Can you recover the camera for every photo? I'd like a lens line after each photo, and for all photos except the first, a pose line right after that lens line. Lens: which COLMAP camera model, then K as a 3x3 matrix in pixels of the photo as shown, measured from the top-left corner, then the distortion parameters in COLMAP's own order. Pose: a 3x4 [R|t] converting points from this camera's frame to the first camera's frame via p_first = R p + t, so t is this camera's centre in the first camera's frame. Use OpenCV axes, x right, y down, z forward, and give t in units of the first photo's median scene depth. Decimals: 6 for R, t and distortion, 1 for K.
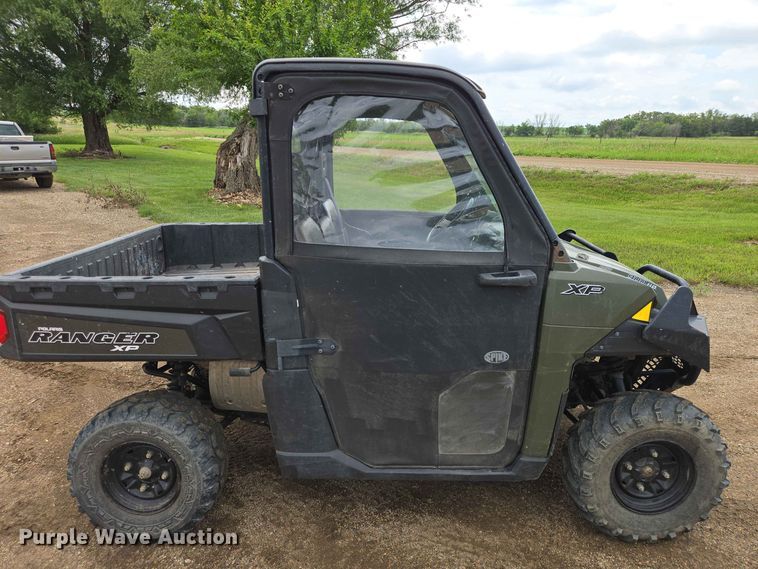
lens RADIAL K [[506.4, 0, 372.7], [0, 506.4, 284.7], [0, 0, 1]] dist [0.065010, -0.055259]
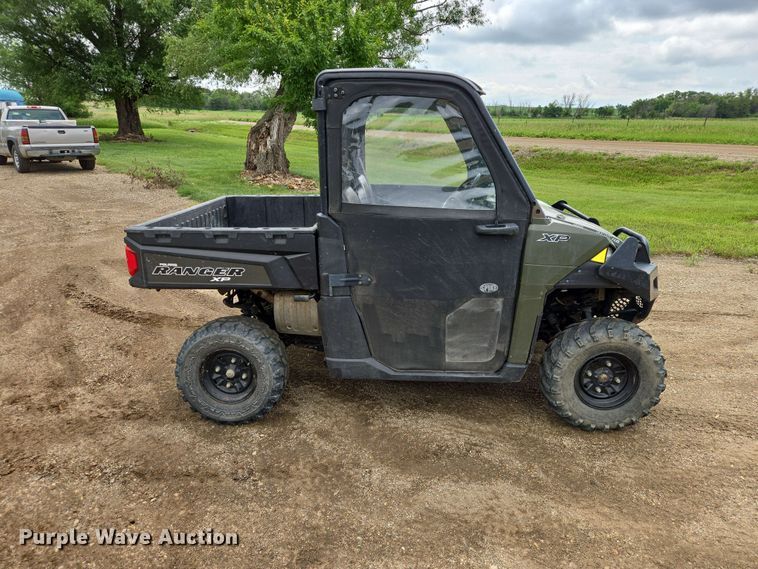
lens RADIAL K [[506.4, 0, 370.2], [0, 506.4, 285.0], [0, 0, 1]] dist [0.065010, -0.055259]
pose [[0.998894, 0.010456, -0.045846, -0.010911], [-0.008991, 0.999446, 0.032050, 0.083870], [0.046155, -0.031602, 0.998434, -0.335699]]
